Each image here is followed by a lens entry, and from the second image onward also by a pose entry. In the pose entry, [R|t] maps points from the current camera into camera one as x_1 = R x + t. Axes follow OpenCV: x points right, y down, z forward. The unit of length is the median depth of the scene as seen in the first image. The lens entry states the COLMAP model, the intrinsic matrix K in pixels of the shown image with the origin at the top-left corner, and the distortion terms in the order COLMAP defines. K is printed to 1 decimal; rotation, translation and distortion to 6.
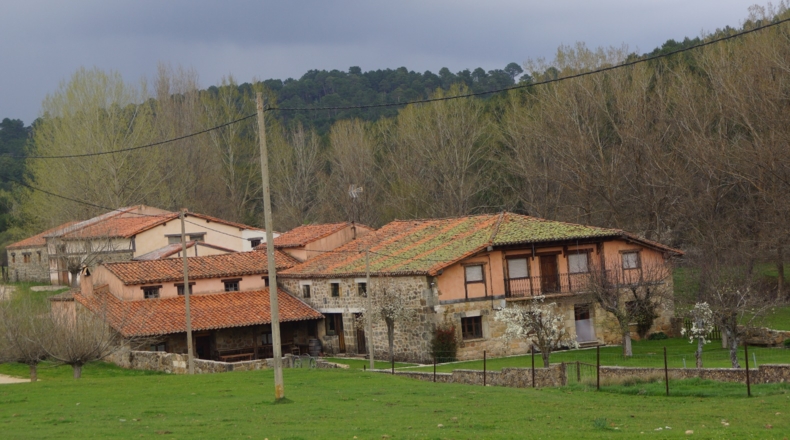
lens RADIAL K [[2340.0, 0, 396.0], [0, 2340.0, 225.3], [0, 0, 1]] dist [0.592746, 0.000000]
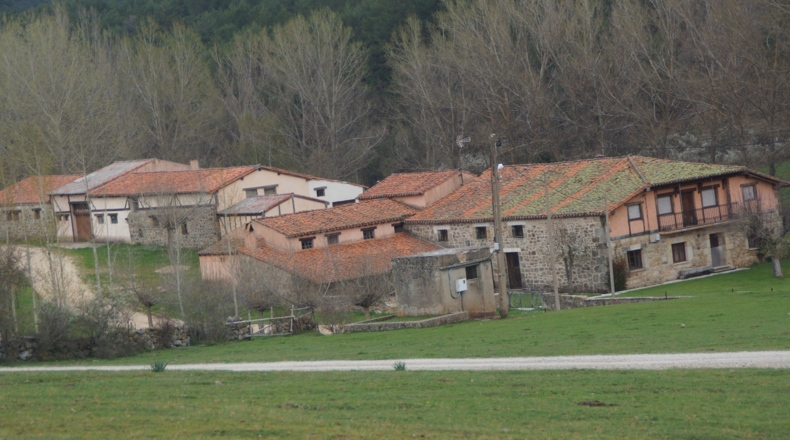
lens RADIAL K [[3087.7, 0, 383.5], [0, 3087.7, 246.0], [0, 0, 1]] dist [1.084294, 0.000000]
pose [[0.978747, -0.051980, 0.198374, -0.376757], [0.044450, 0.998119, 0.042223, -0.031372], [-0.200196, -0.032508, 0.979216, -0.443813]]
